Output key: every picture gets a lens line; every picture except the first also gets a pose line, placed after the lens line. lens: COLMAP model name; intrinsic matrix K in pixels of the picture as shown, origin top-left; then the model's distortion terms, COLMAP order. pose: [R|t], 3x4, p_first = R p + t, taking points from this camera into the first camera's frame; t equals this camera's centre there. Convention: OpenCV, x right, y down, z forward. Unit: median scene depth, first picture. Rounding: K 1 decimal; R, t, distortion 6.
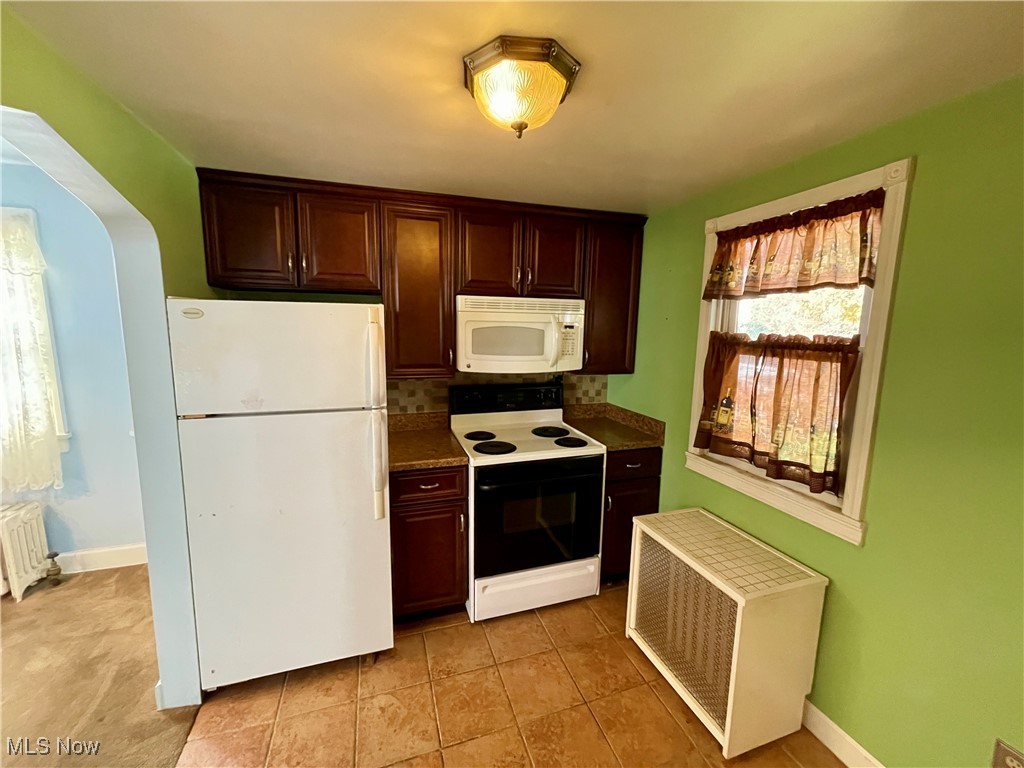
lens RADIAL K [[414.5, 0, 515.0], [0, 414.5, 383.8], [0, 0, 1]] dist [-0.001352, 0.000221]
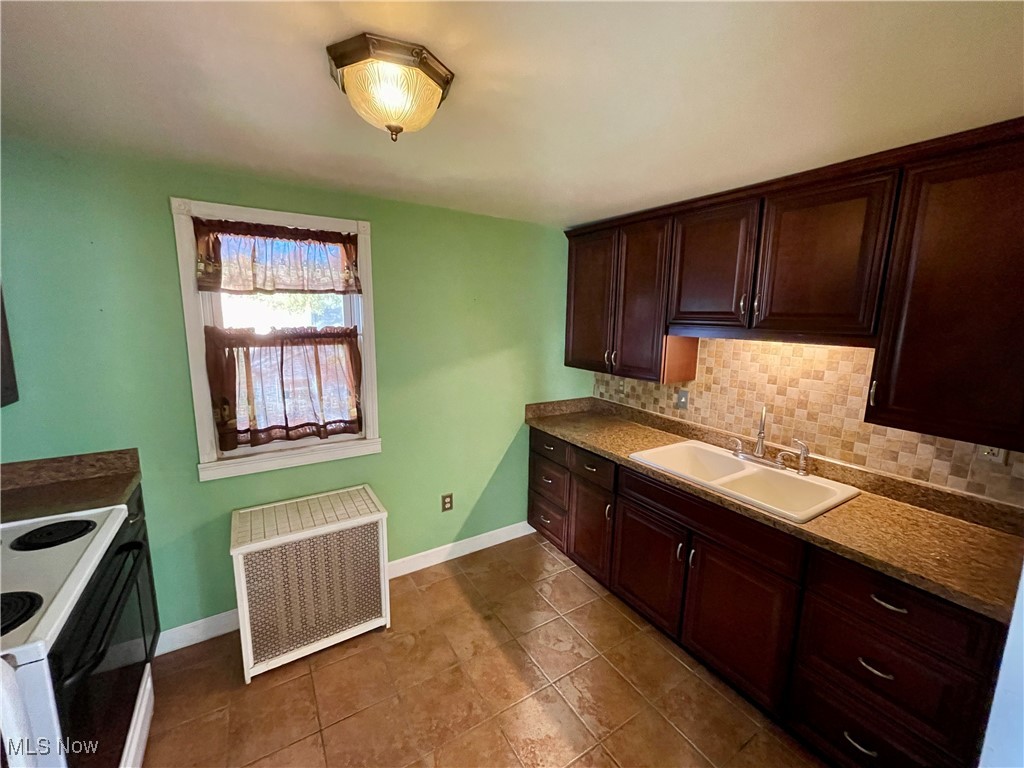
lens RADIAL K [[414.5, 0, 512.7], [0, 414.5, 382.3], [0, 0, 1]] dist [-0.001352, 0.000221]
pose [[-0.241364, -0.176595, 0.954231, -0.669494], [0.119402, 0.970427, 0.209794, -0.133240], [-0.963061, 0.164574, -0.213141, 0.636355]]
